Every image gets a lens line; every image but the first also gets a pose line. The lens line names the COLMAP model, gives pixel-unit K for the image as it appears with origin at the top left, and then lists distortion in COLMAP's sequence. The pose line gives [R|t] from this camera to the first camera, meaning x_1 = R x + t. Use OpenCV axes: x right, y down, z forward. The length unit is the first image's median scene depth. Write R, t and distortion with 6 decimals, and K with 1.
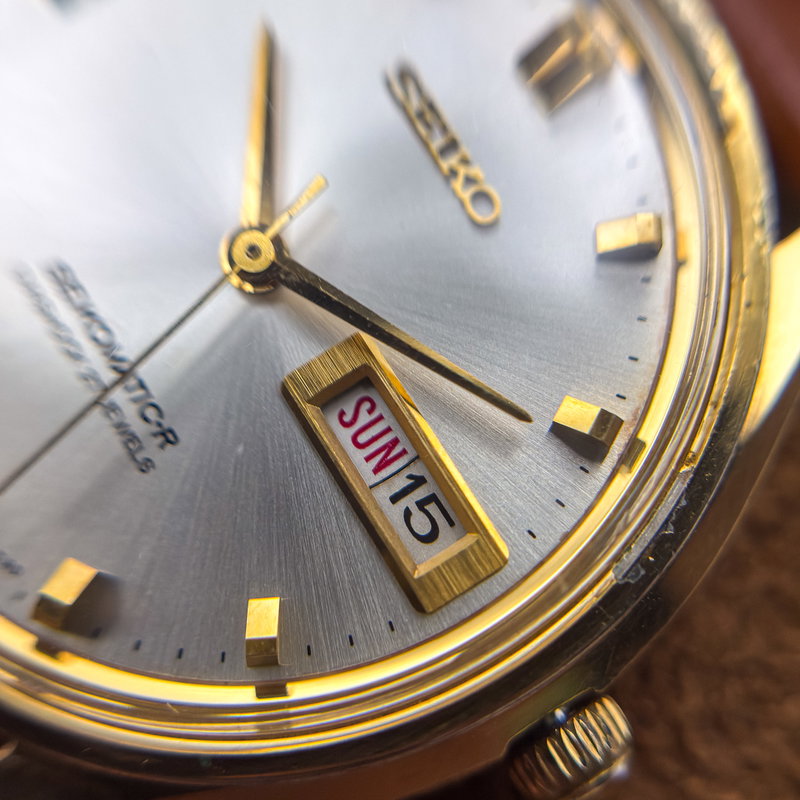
lens RADIAL K [[1288.3, 0, 421.2], [0, 1288.3, 399.3], [0, 0, 1]] dist [0.532235, 0.025822]
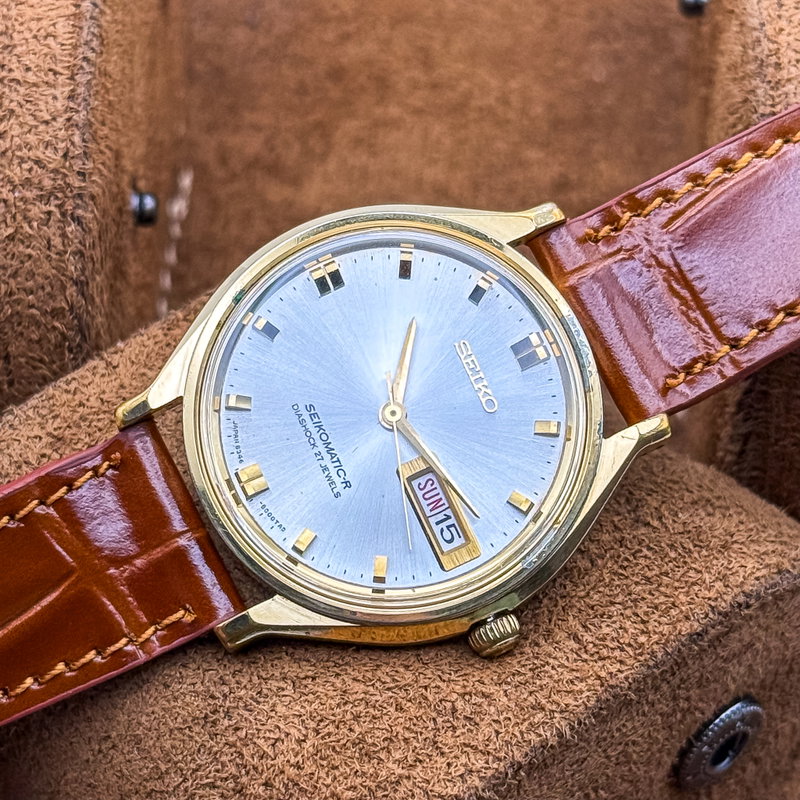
lens RADIAL K [[2676.5, 0, 400.0], [0, 2676.5, 400.0], [0, 0, 1]] dist [-0.057556, -2.355467]
pose [[0.988265, 0.137839, 0.065818, -0.441201], [-0.140265, 0.989538, 0.033768, -0.302270], [-0.060475, -0.042604, 0.997260, -3.873819]]
